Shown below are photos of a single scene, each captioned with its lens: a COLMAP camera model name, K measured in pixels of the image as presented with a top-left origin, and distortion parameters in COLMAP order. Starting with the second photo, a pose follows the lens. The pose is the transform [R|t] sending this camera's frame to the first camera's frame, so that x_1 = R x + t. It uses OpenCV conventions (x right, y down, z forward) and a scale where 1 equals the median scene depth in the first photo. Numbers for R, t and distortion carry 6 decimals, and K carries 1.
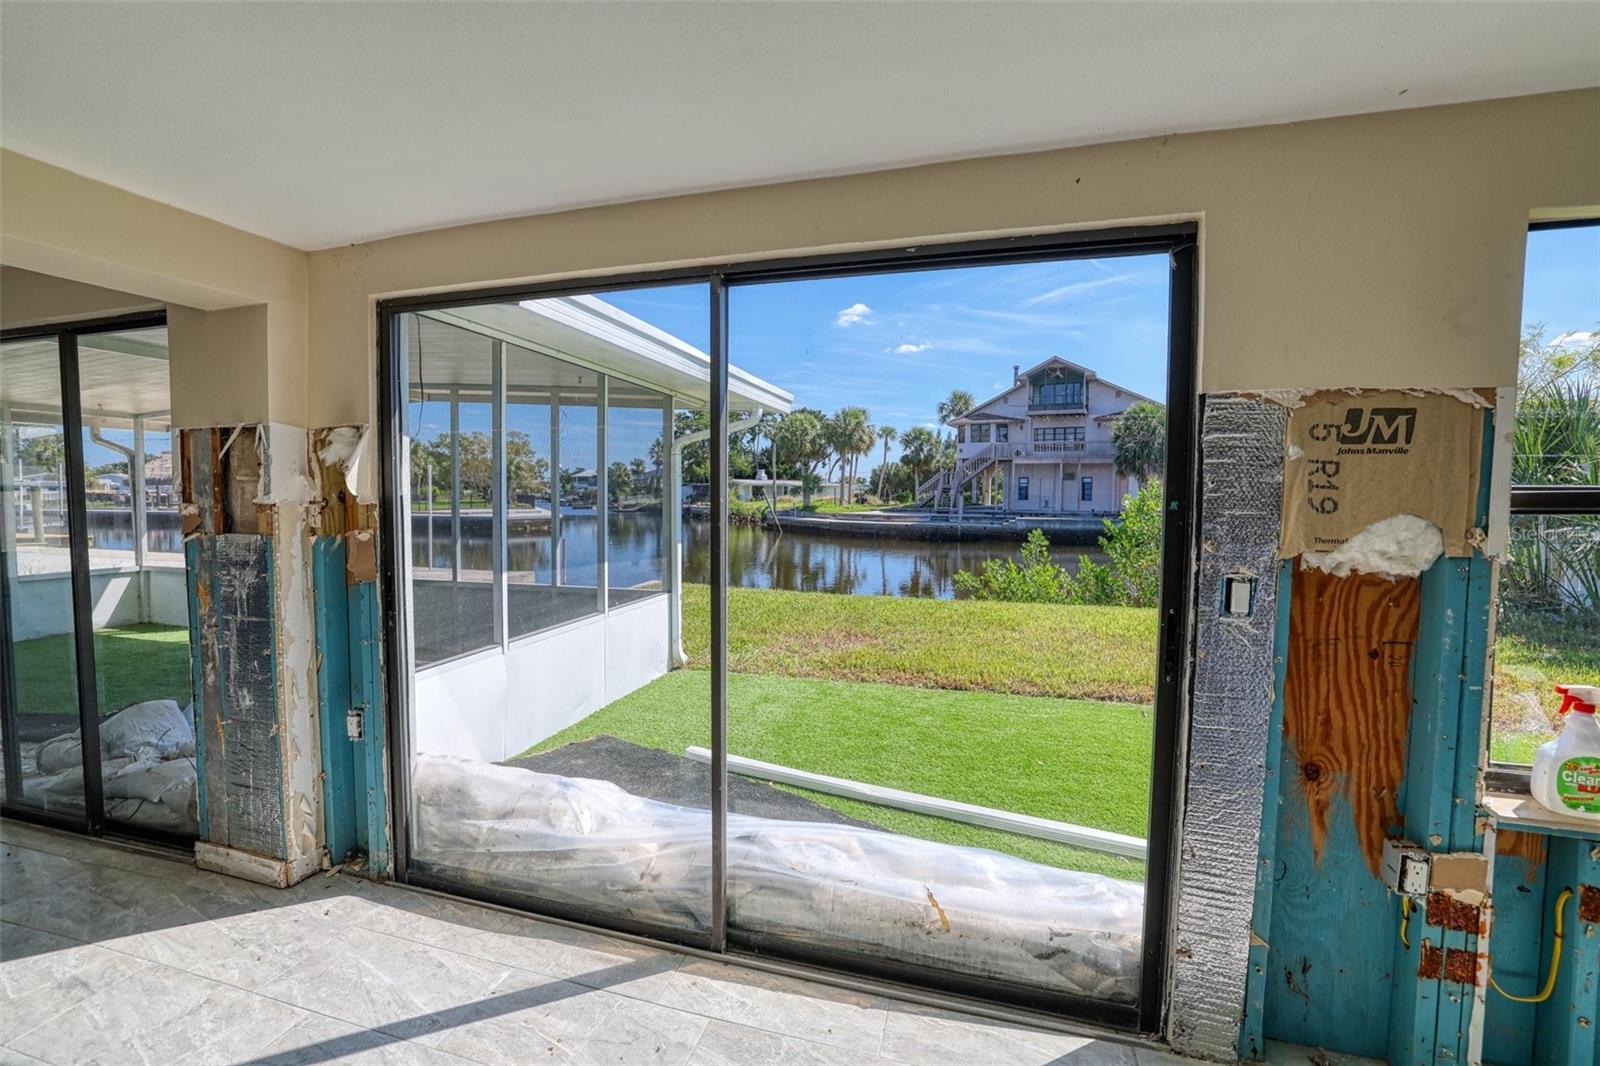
lens RADIAL K [[690.1, 0, 794.8], [0, 690.1, 541.4], [0, 0, 1]] dist [0.016440, 0.002556]
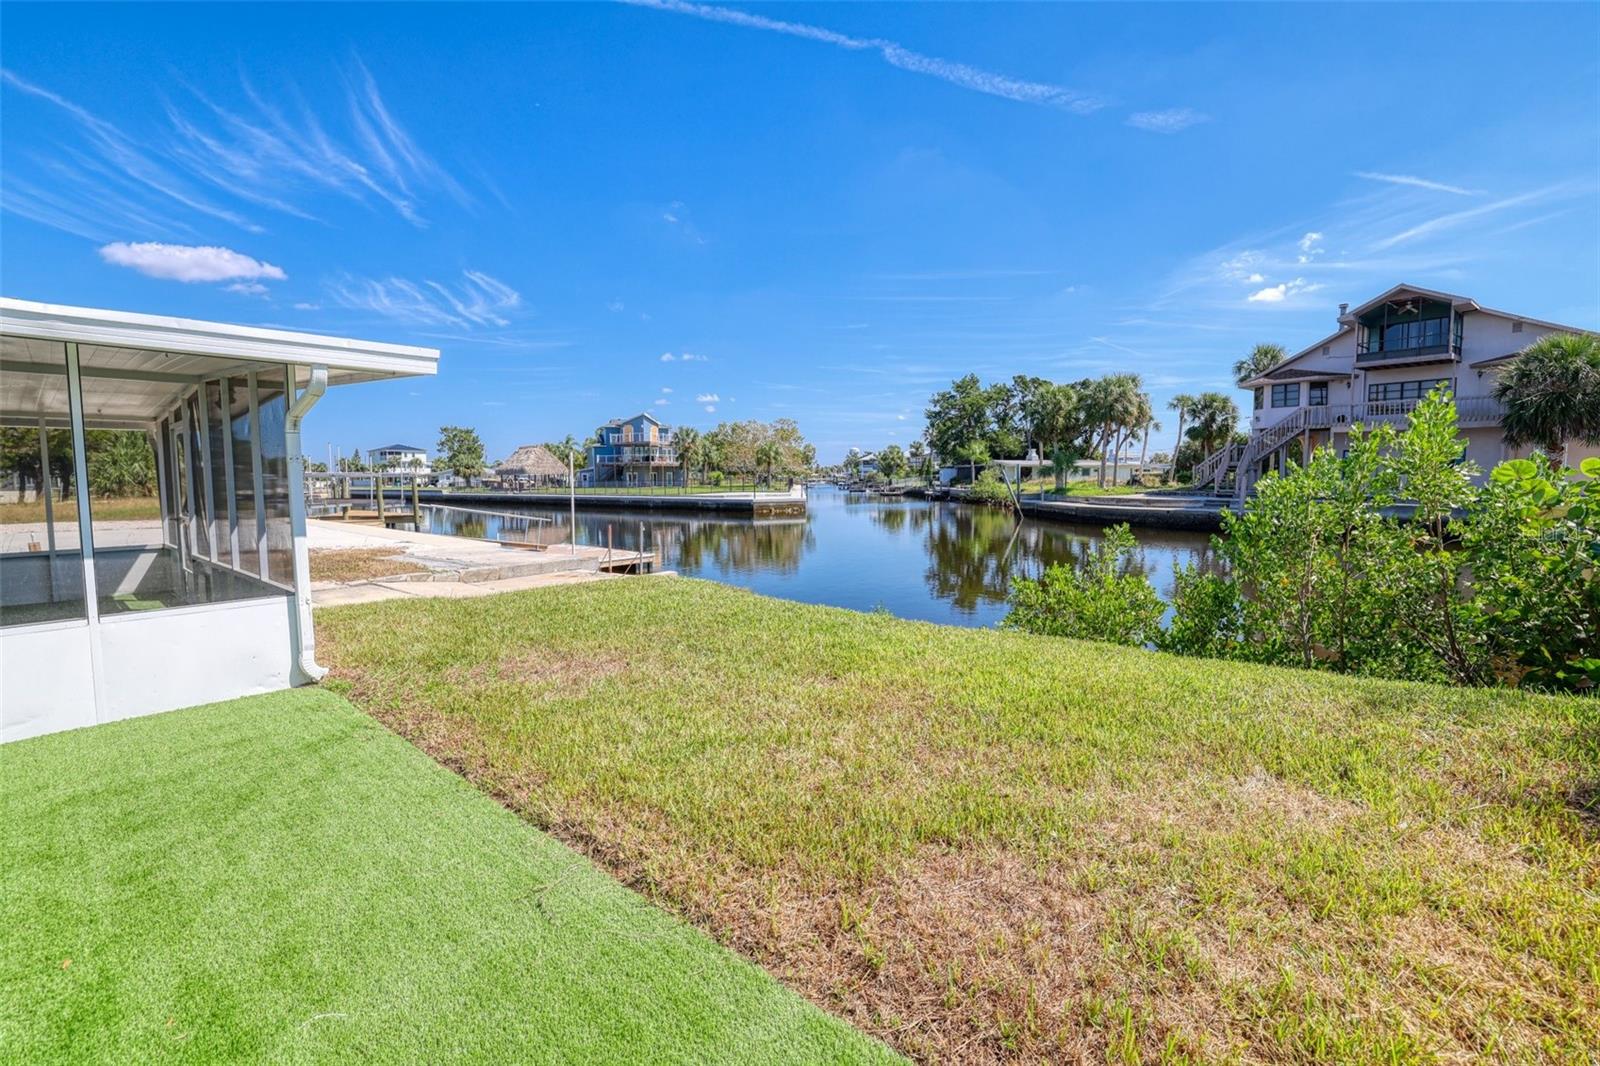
lens RADIAL K [[690.1, 0, 809.3], [0, 690.1, 533.9], [0, 0, 1]] dist [0.016440, 0.002556]
pose [[0.915464, 0.023600, -0.401707, 0.094205], [-0.017702, 0.999674, 0.018390, -0.003989], [0.402010, -0.009724, 0.915583, 0.055024]]
